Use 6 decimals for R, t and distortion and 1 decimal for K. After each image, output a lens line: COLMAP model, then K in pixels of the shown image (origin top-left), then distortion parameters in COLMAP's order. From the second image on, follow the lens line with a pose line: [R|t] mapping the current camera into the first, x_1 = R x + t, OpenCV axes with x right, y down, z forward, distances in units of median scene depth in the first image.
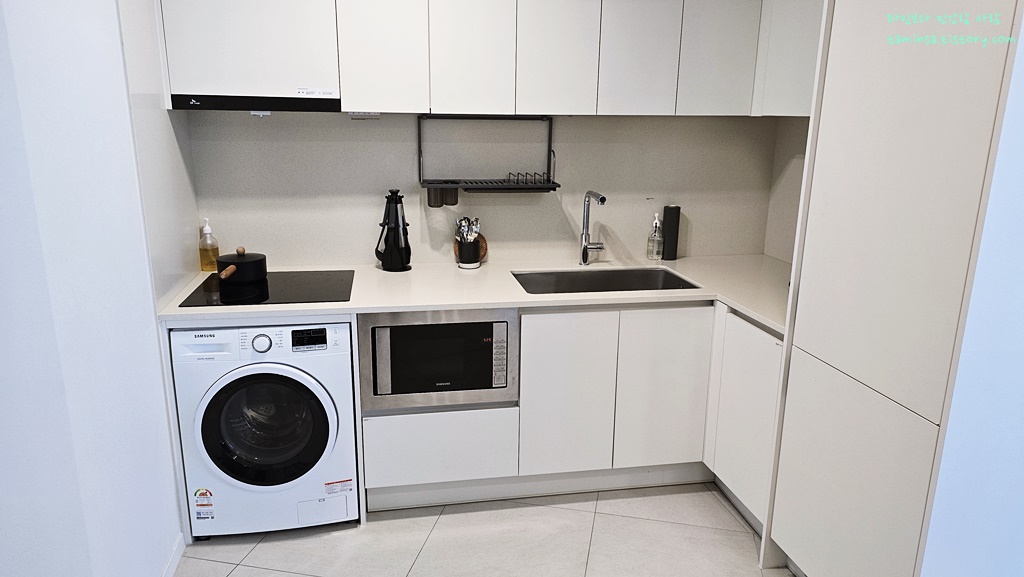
lens RADIAL K [[696.5, 0, 506.5], [0, 696.5, 290.5], [0, 0, 1]] dist [0.056649, -0.000436]
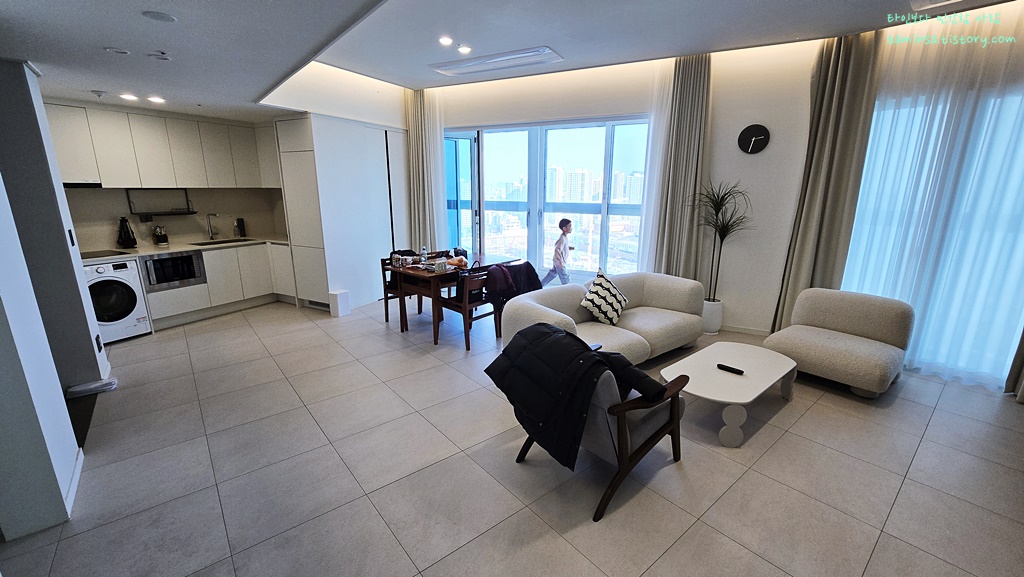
lens RADIAL K [[417.1, 0, 513.7], [0, 417.1, 292.8], [0, 0, 1]] dist [-0.001124, -0.000142]
pose [[0.615003, -0.201781, 0.762270, -0.543071], [0.197558, 0.975301, 0.098782, 0.286183], [-0.763375, 0.089841, 0.639677, -1.165365]]
